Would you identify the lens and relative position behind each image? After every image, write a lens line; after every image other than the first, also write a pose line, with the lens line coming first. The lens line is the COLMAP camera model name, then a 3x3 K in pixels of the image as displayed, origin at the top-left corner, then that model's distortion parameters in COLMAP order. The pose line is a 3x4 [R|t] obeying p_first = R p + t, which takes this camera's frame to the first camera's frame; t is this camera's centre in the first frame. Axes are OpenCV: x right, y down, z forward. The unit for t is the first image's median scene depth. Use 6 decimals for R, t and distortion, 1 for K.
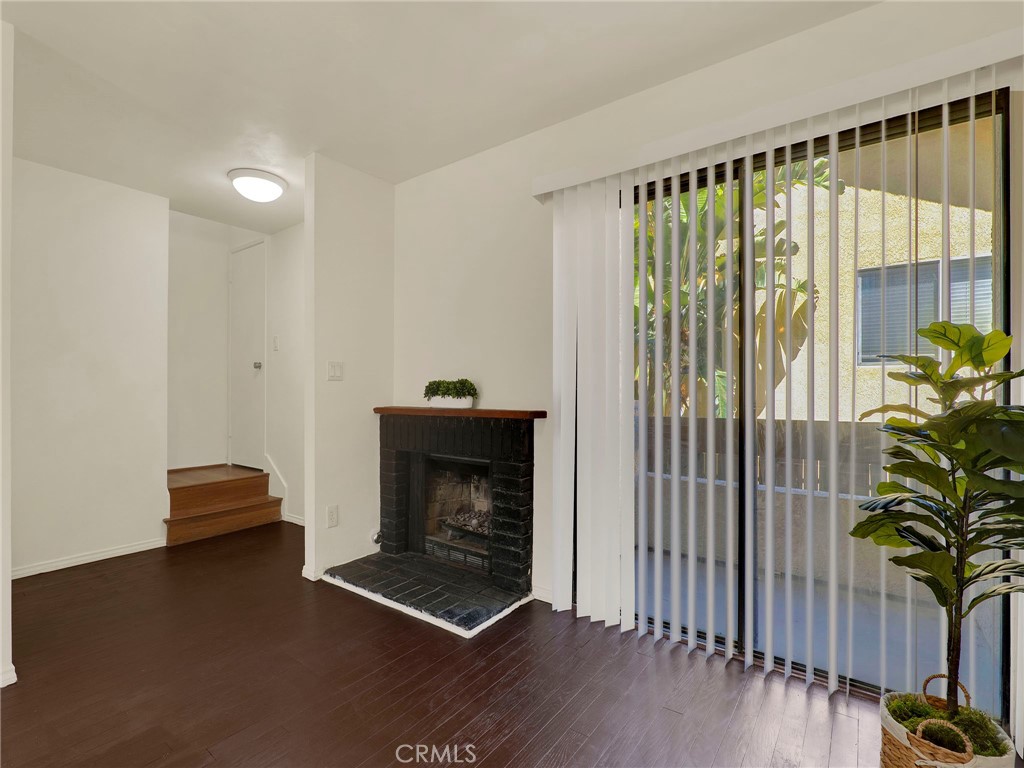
lens RADIAL K [[488.2, 0, 507.3], [0, 488.2, 400.0], [0, 0, 1]] dist [-0.019203, 0.000492]
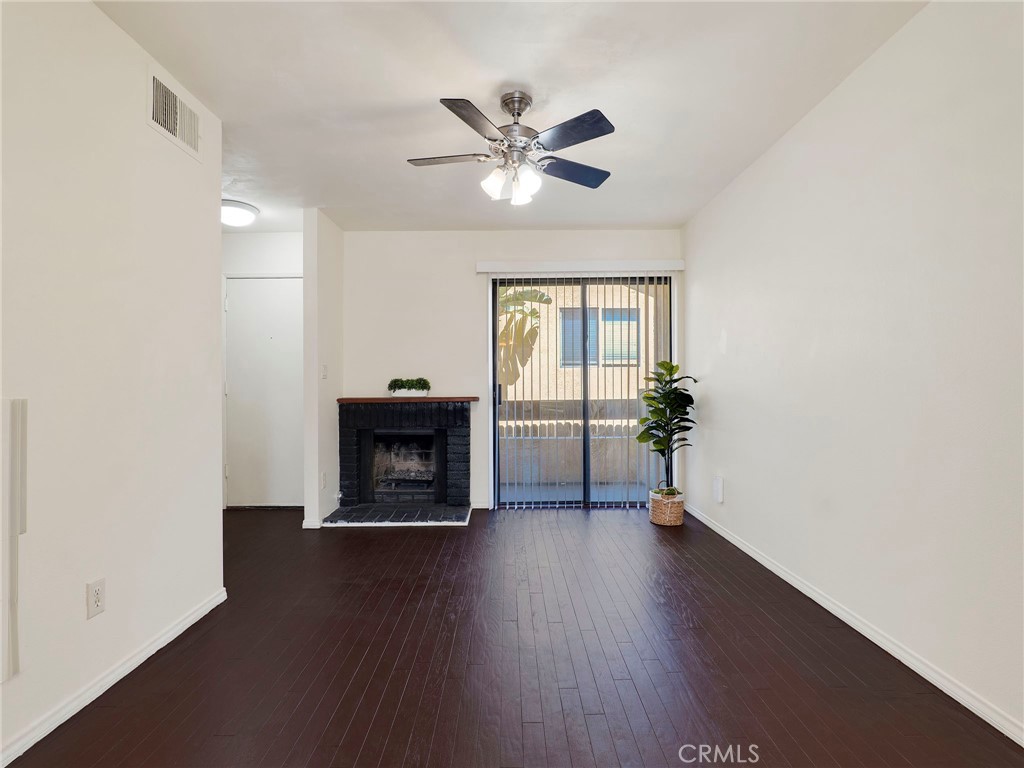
lens RADIAL K [[488.2, 0, 507.3], [0, 488.2, 400.0], [0, 0, 1]] dist [-0.019203, 0.000492]
pose [[0.803340, -0.026536, 0.594929, -0.762670], [0.019911, 0.999645, 0.017702, 0.004786], [-0.595187, -0.002375, 0.803584, -0.385874]]
